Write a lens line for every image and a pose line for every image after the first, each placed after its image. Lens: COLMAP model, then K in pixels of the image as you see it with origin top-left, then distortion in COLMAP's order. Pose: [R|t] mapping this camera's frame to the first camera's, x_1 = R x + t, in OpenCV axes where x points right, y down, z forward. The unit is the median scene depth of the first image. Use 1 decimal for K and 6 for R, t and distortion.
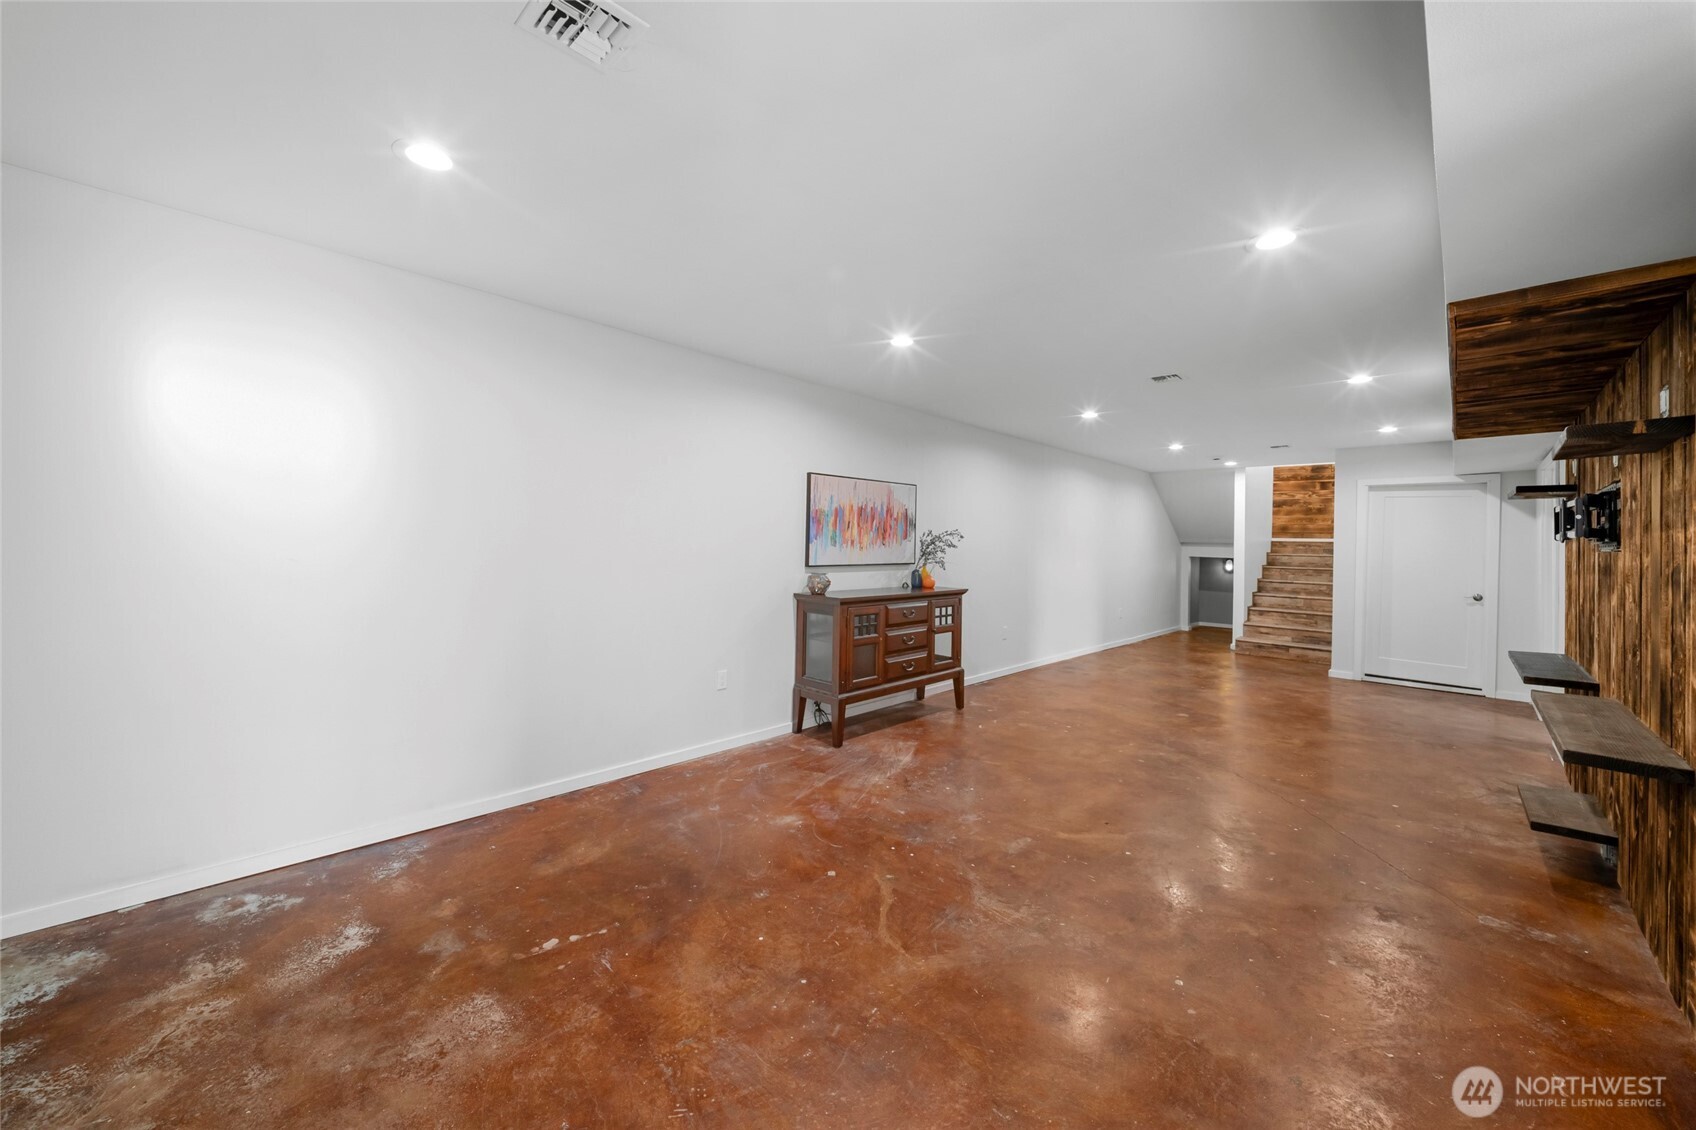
lens RADIAL K [[622.3, 0, 852.7], [0, 622.3, 547.1], [0, 0, 1]] dist [0.000553, -0.000623]
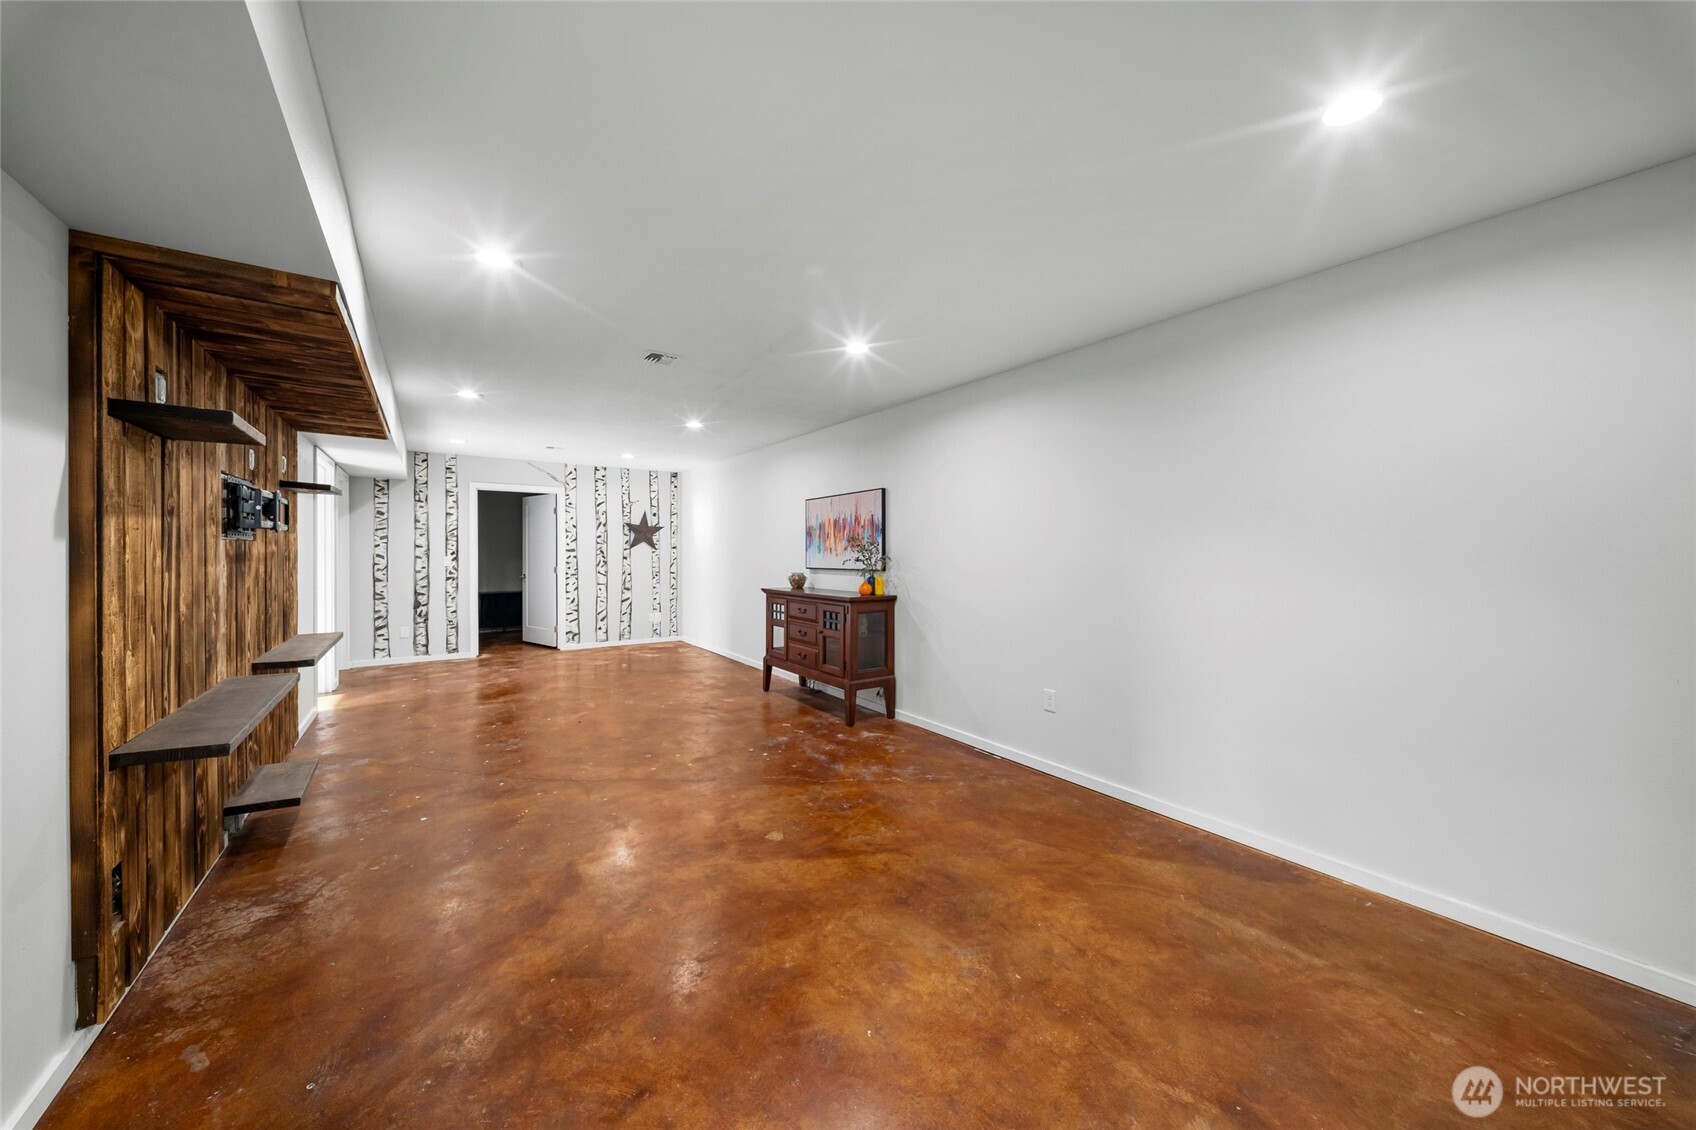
lens RADIAL K [[622.3, 0, 852.9], [0, 622.3, 567.2], [0, 0, 1]] dist [0.000553, -0.000623]
pose [[-0.210756, 0.000756, -0.977538, 1.169169], [-0.011555, 0.999928, 0.003264, 0.021509], [0.977470, 0.011983, -0.210732, 1.293392]]
